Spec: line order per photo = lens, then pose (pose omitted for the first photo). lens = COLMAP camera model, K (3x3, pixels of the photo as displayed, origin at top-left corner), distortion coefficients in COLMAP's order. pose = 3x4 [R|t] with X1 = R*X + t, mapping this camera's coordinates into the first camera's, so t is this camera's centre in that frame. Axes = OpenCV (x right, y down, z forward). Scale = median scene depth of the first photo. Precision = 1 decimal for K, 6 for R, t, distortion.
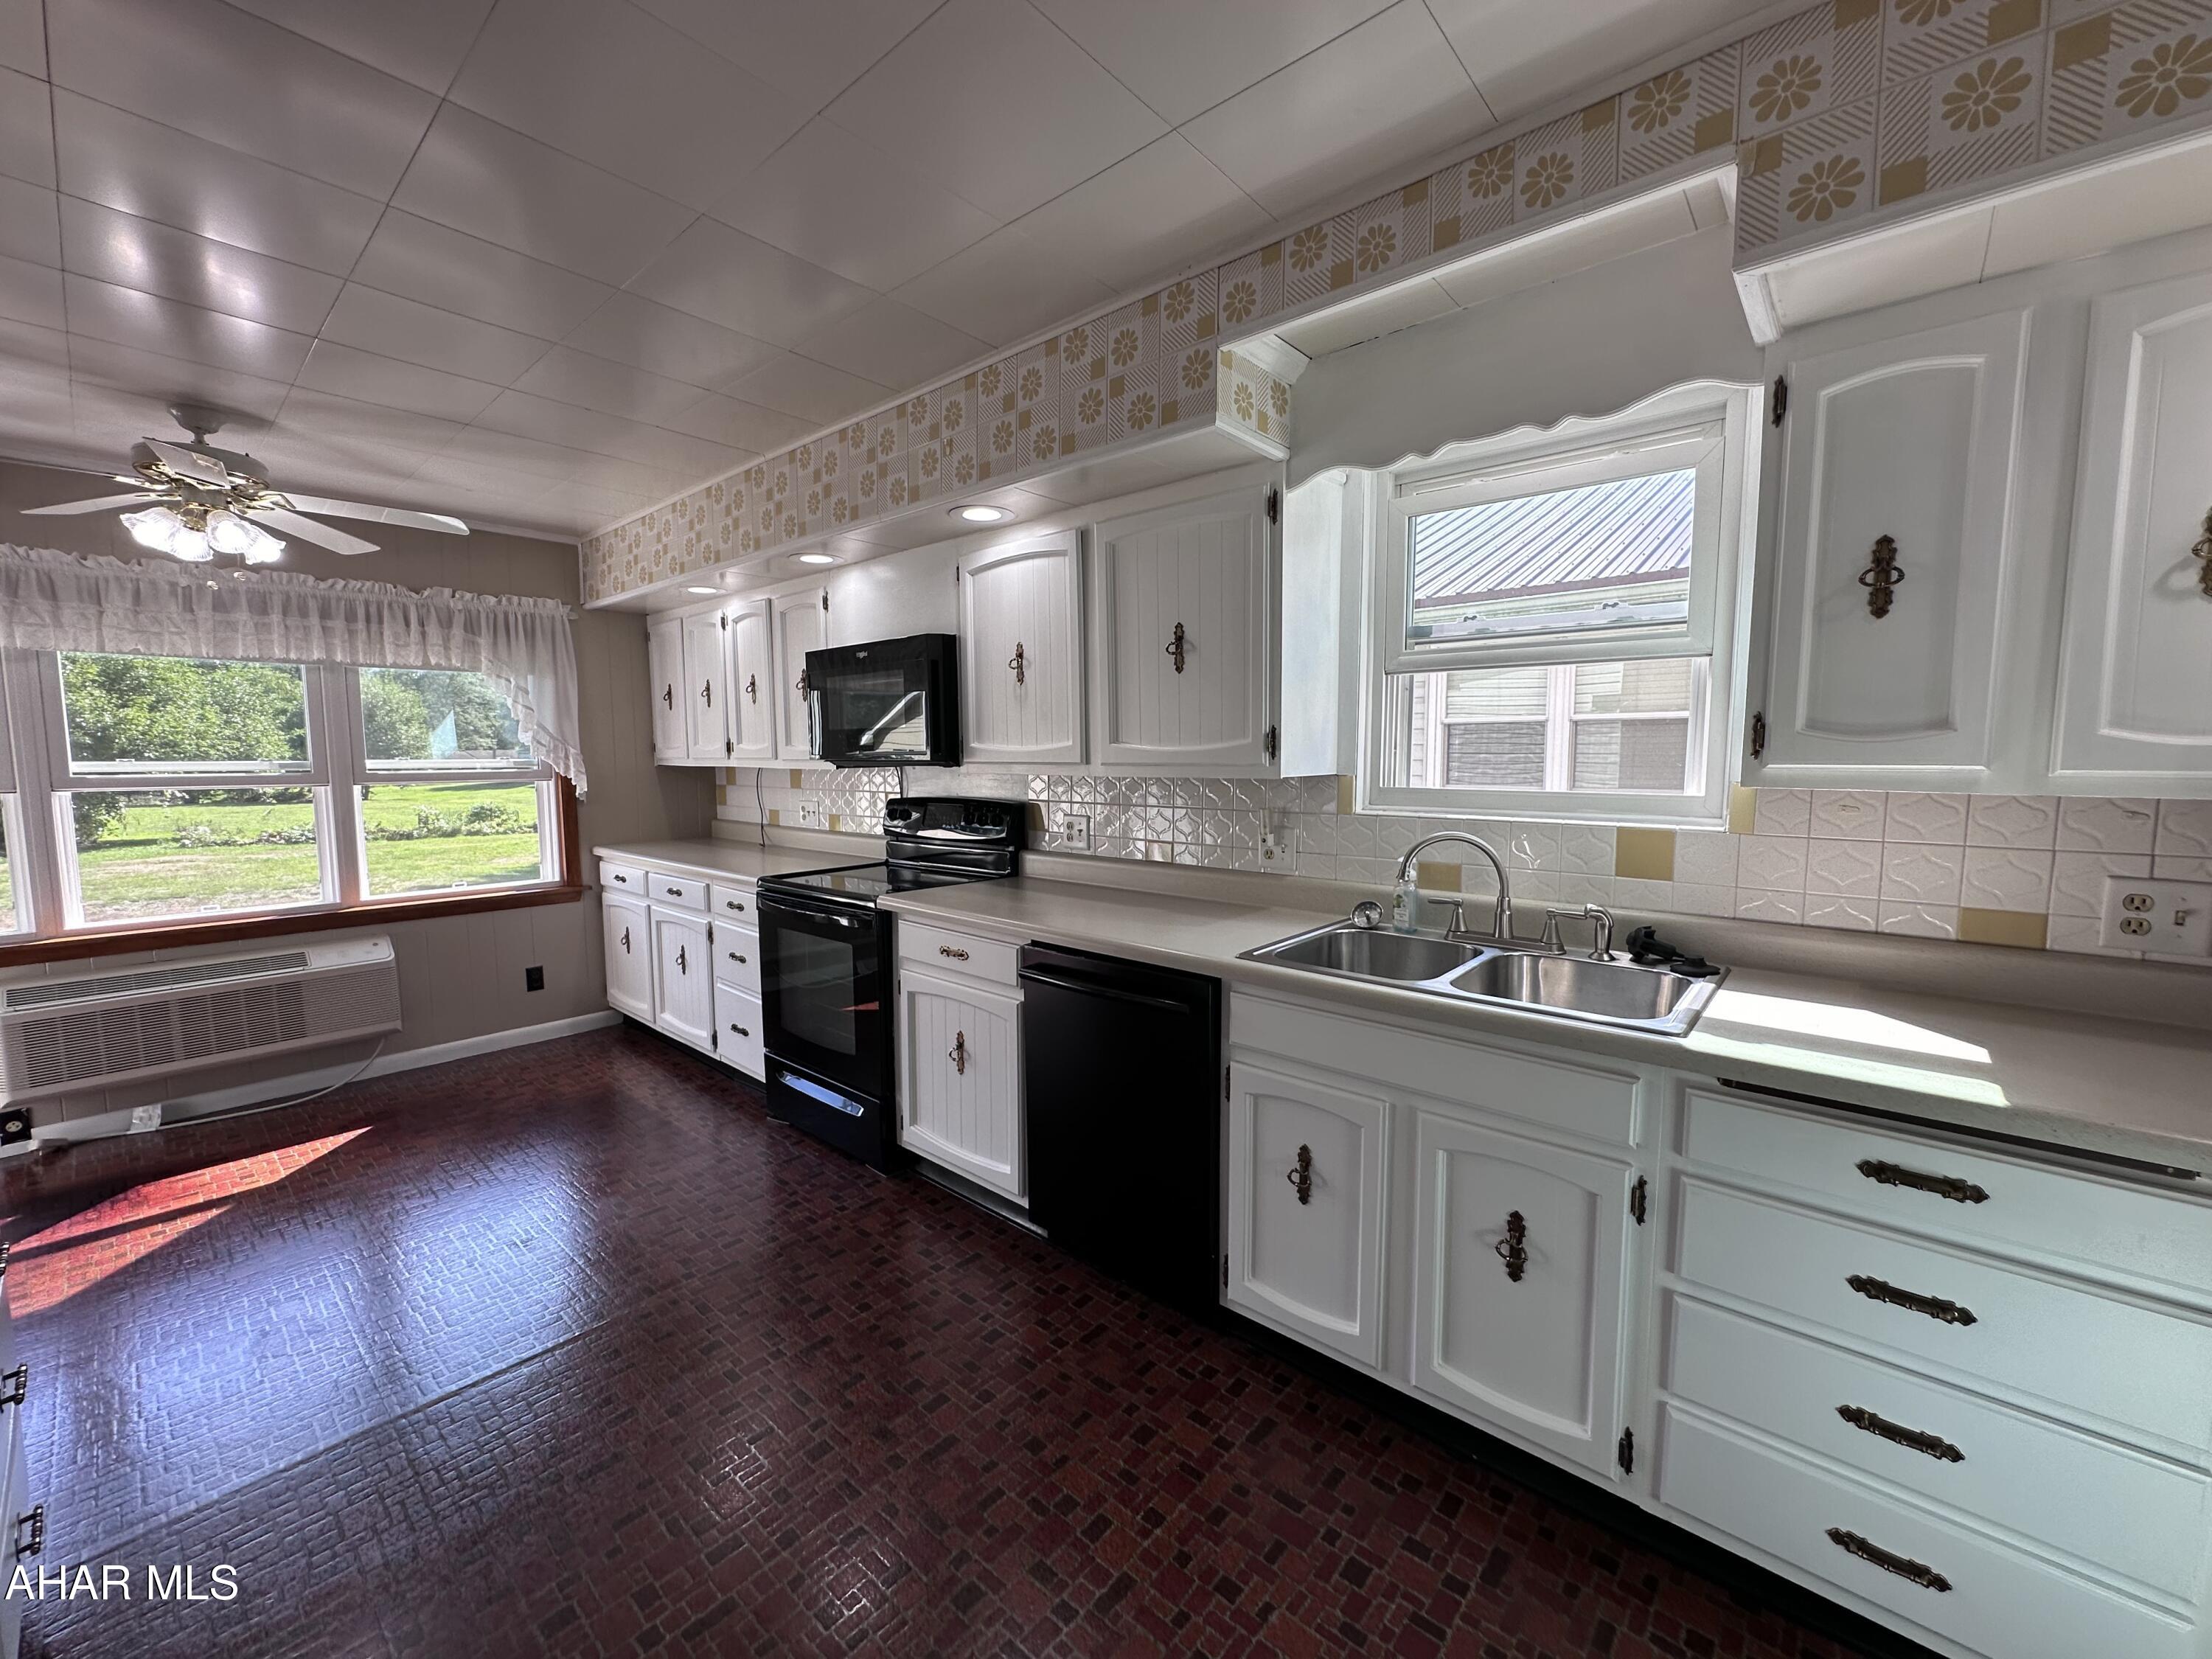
lens RADIAL K [[882.2, 0, 1104.2], [0, 882.2, 831.0], [0, 0, 1]] dist [-0.003616, 0.000151]
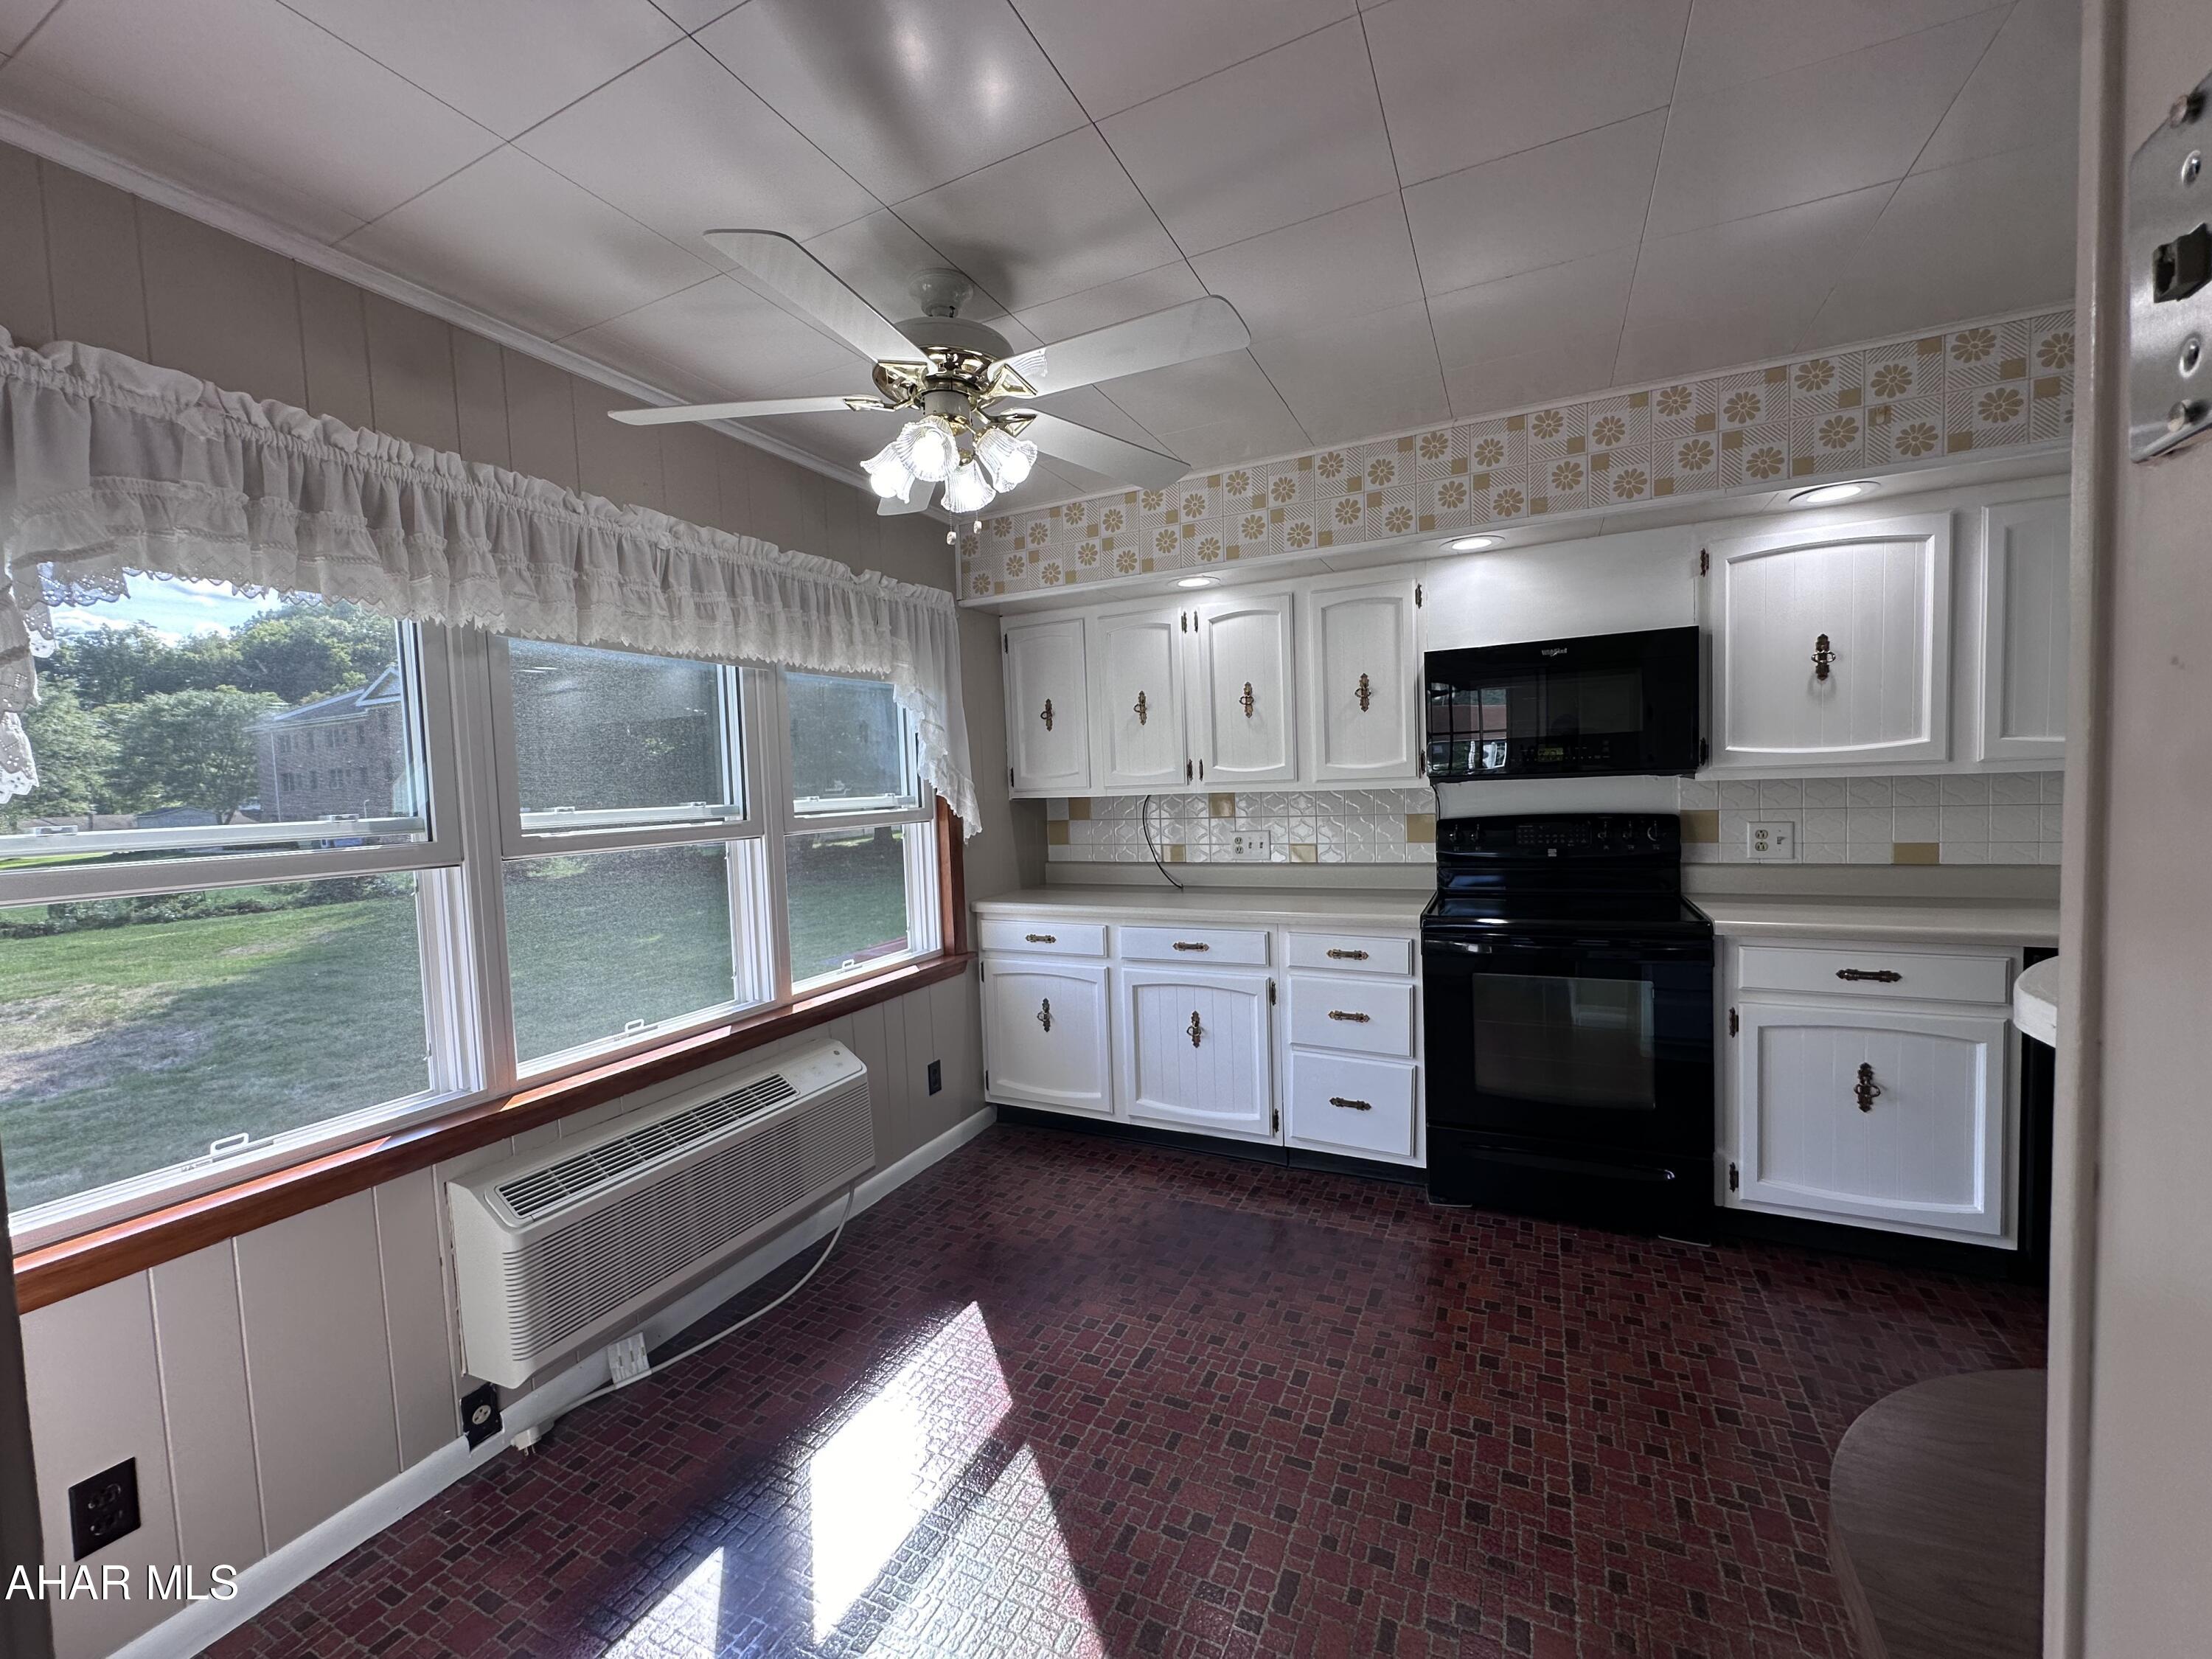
lens RADIAL K [[882.2, 0, 1104.2], [0, 882.2, 831.0], [0, 0, 1]] dist [-0.003616, 0.000151]
pose [[0.963566, -0.049102, 0.262925, -0.939790], [0.059159, 0.997784, -0.030467, -0.021664], [-0.260846, 0.044911, 0.964335, 0.275738]]
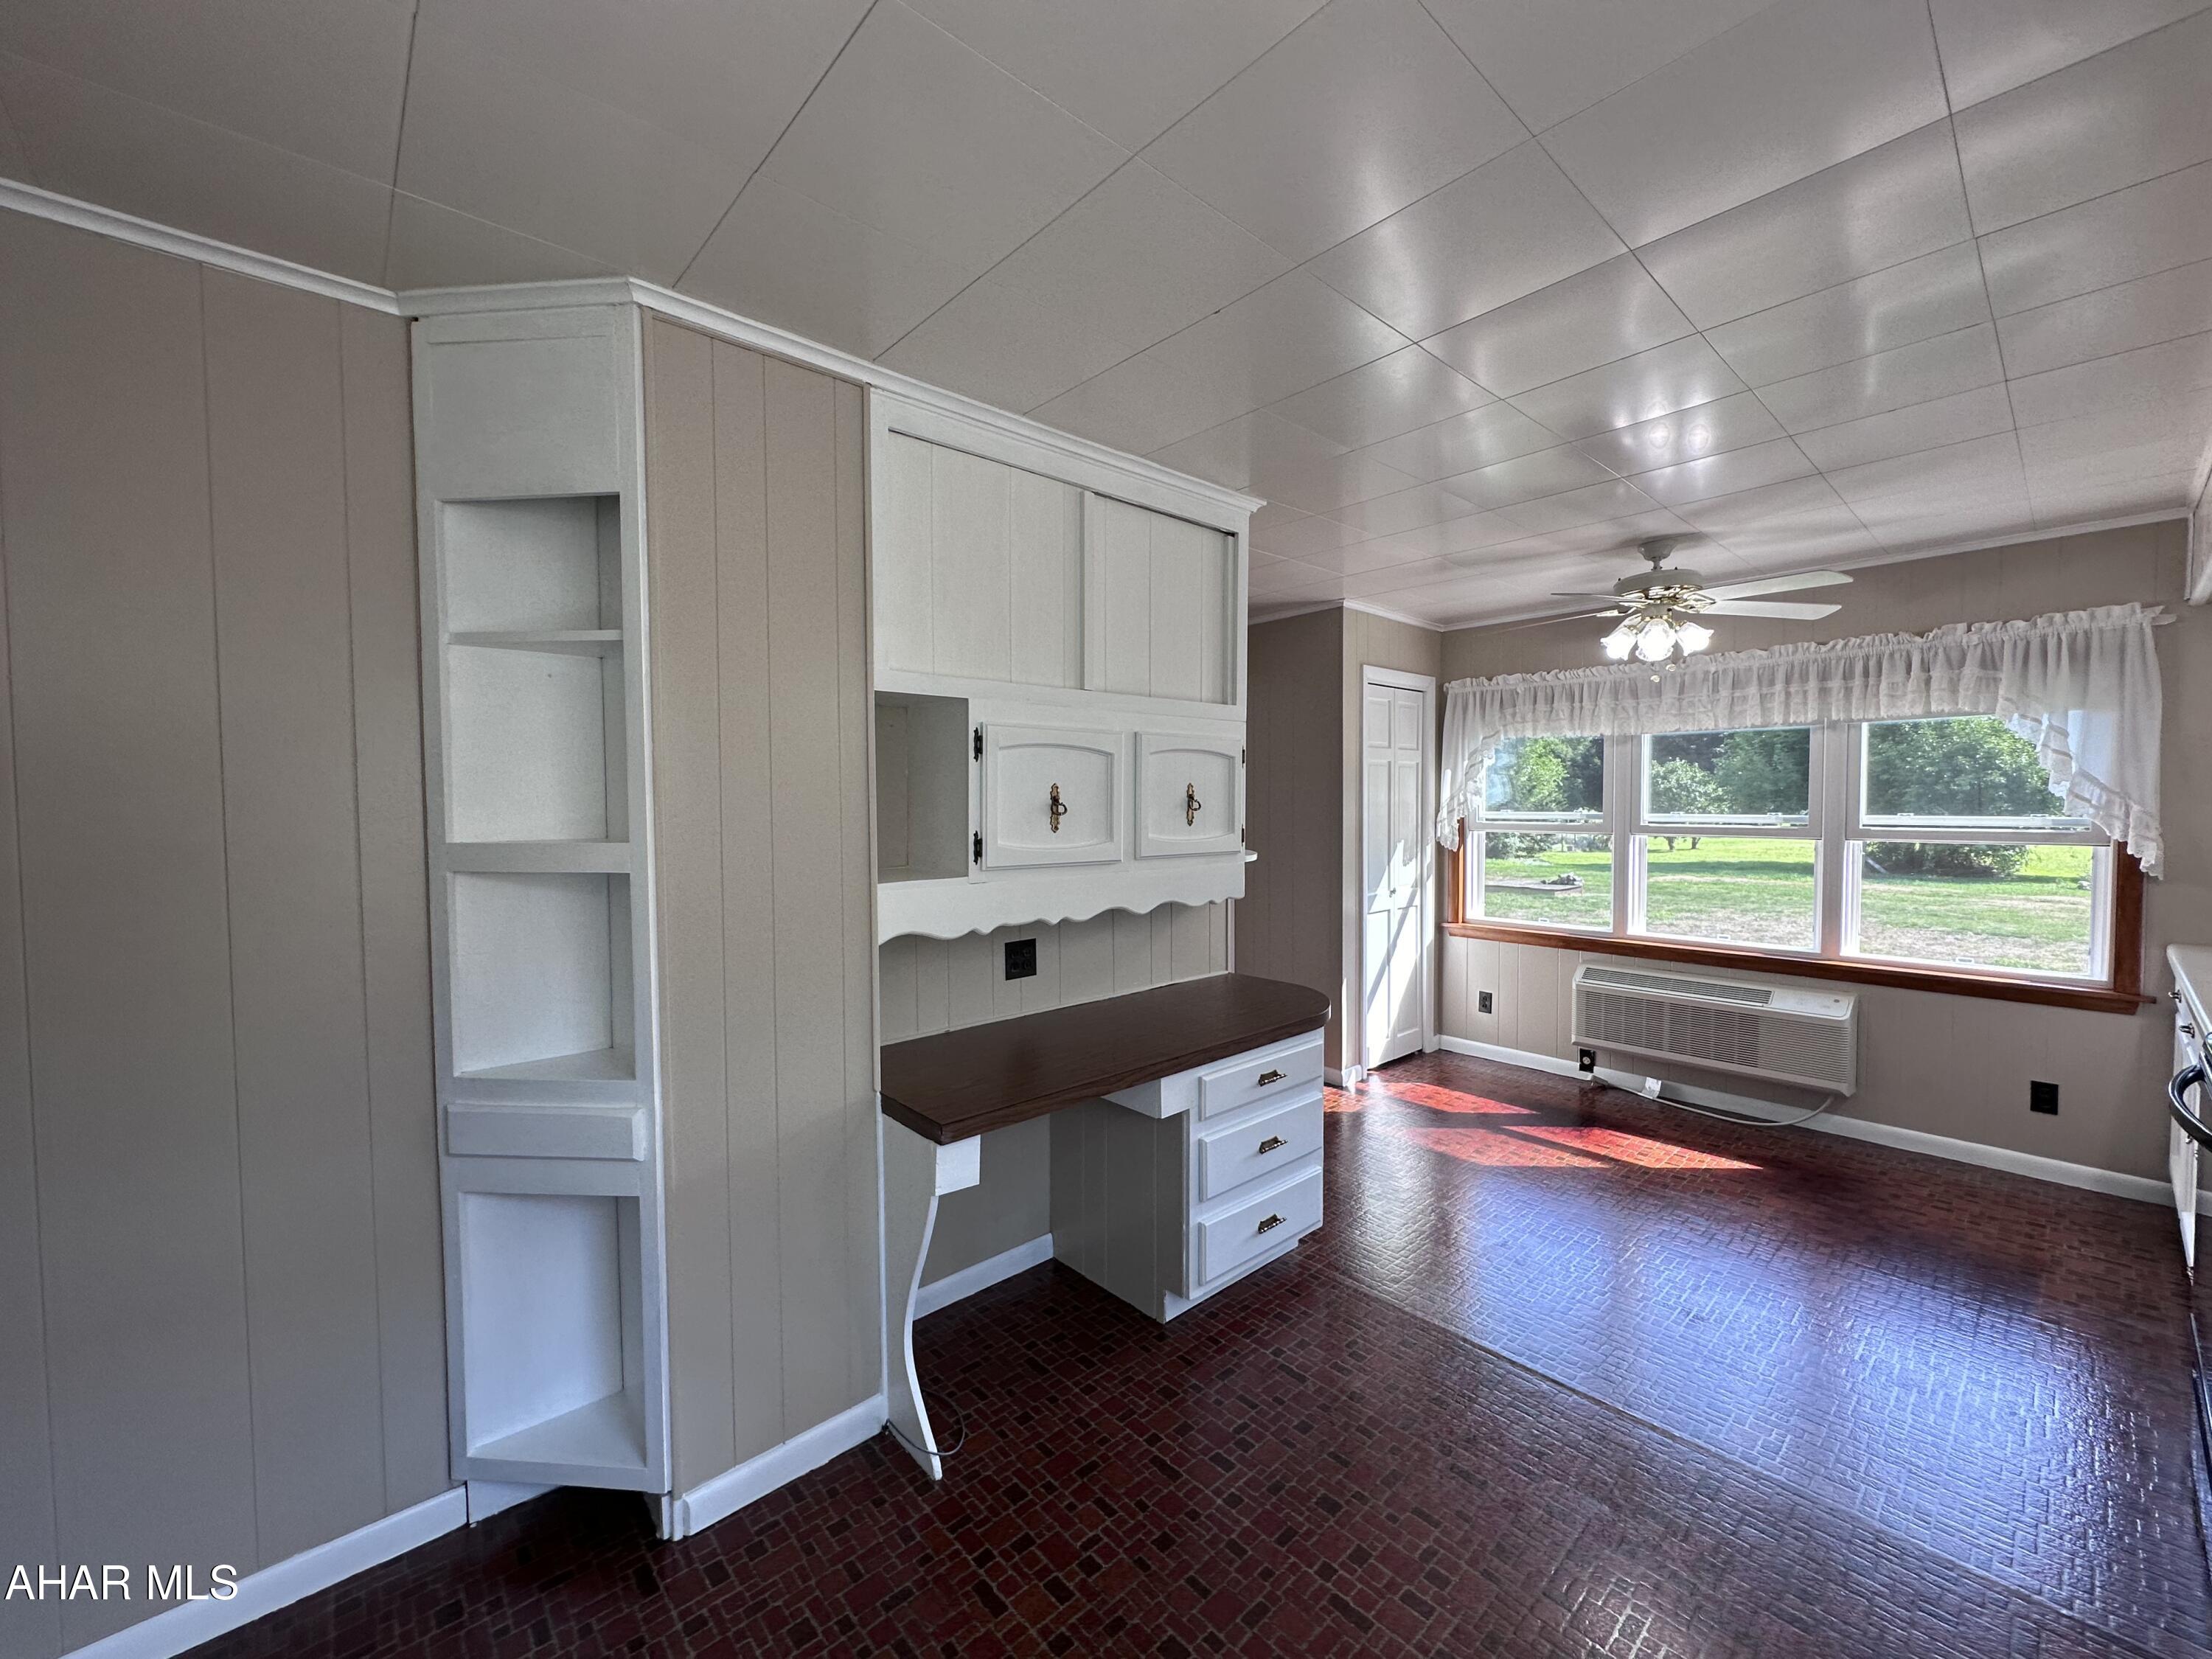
lens RADIAL K [[882.2, 0, 1104.2], [0, 882.2, 831.0], [0, 0, 1]] dist [-0.003616, 0.000151]
pose [[-0.121934, 0.041138, -0.991685, 0.294511], [-0.080931, 0.995402, 0.051244, -0.054391], [0.989233, 0.086506, -0.118044, 0.332632]]
